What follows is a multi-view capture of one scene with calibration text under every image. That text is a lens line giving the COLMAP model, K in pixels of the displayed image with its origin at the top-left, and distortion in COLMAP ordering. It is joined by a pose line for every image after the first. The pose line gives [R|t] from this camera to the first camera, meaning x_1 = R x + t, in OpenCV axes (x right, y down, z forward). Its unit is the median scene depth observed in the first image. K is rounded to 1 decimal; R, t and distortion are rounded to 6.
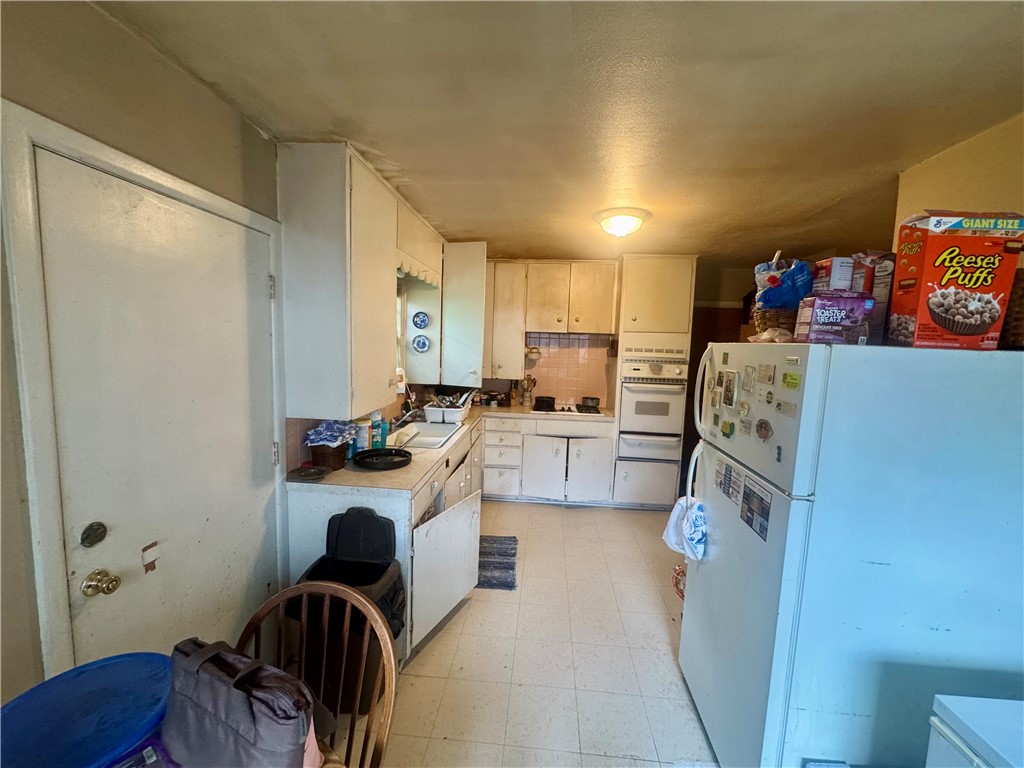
lens RADIAL K [[406.5, 0, 515.3], [0, 406.5, 383.7], [0, 0, 1]] dist [-0.003012, 0.000640]
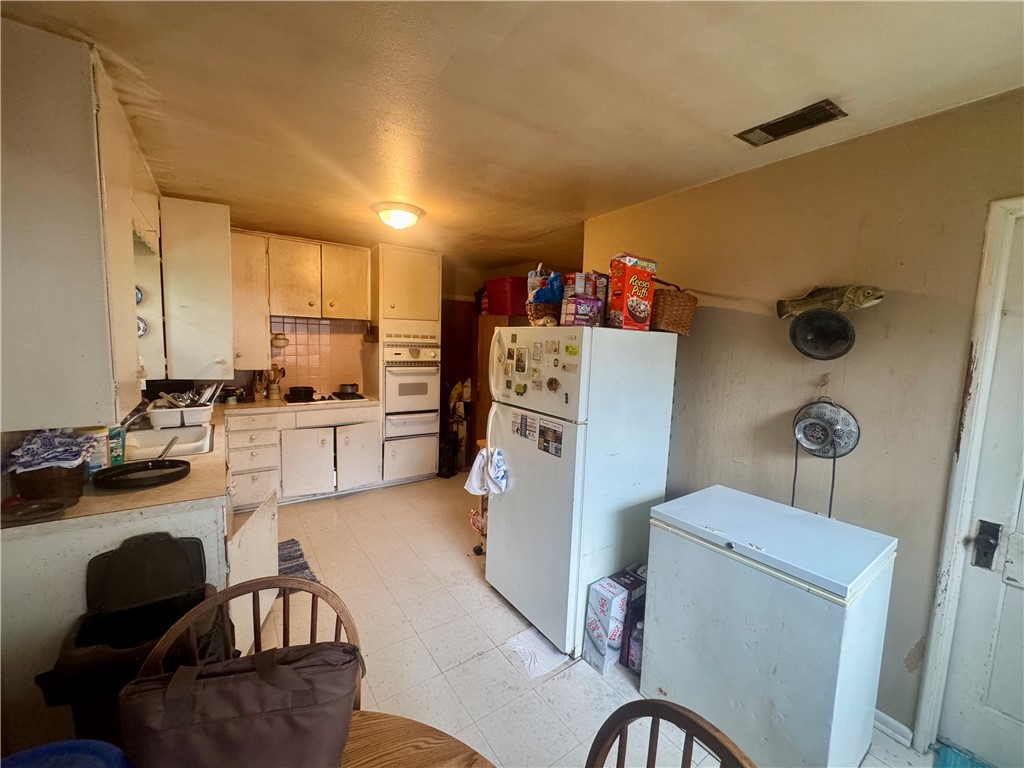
lens RADIAL K [[406.5, 0, 512.4], [0, 406.5, 382.3], [0, 0, 1]] dist [-0.003012, 0.000640]
pose [[0.771607, -0.070772, 0.632150, -0.285838], [0.056602, 0.997488, 0.042585, 0.020916], [-0.633576, 0.002922, 0.773675, -0.037213]]
